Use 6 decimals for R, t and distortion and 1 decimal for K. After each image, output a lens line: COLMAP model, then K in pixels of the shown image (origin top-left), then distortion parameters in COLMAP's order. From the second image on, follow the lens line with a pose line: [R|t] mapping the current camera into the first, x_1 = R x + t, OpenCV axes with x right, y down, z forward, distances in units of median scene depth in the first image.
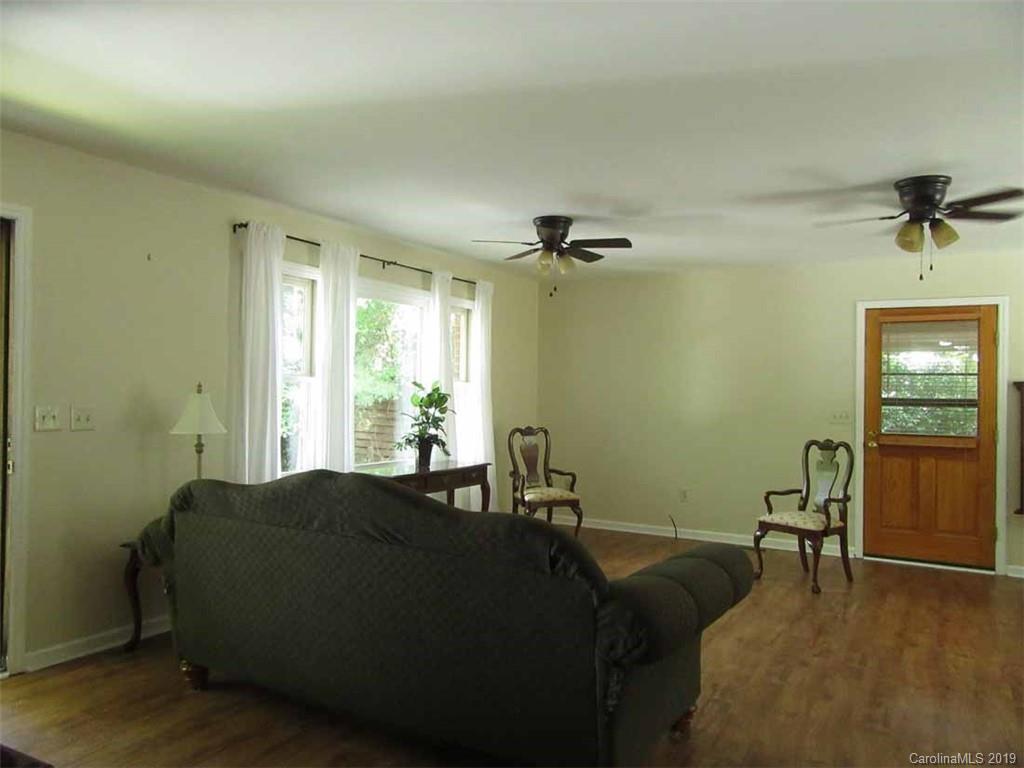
lens RADIAL K [[752.6, 0, 517.8], [0, 752.6, 380.9], [0, 0, 1]] dist [0.013566, 0.001167]
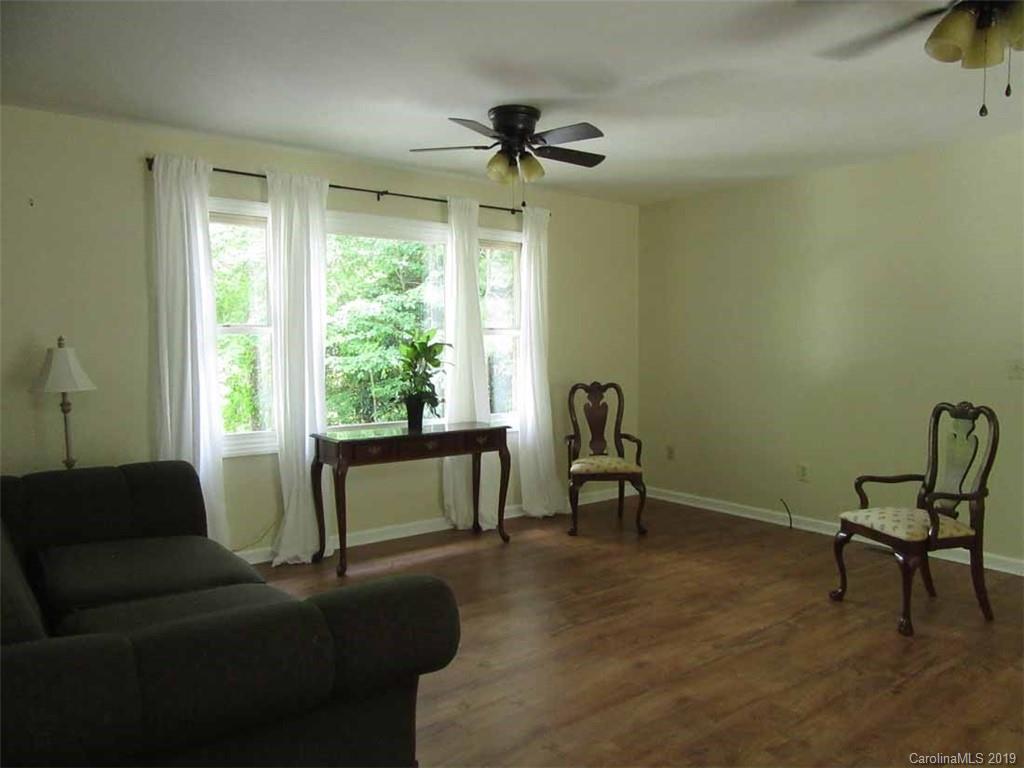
lens RADIAL K [[752.6, 0, 509.5], [0, 752.6, 385.8], [0, 0, 1]] dist [0.013566, 0.001167]
pose [[0.925181, 0.002340, -0.379518, 0.294385], [0.023931, 0.997631, 0.064488, 0.011475], [0.378770, -0.068745, 0.922934, 0.245166]]
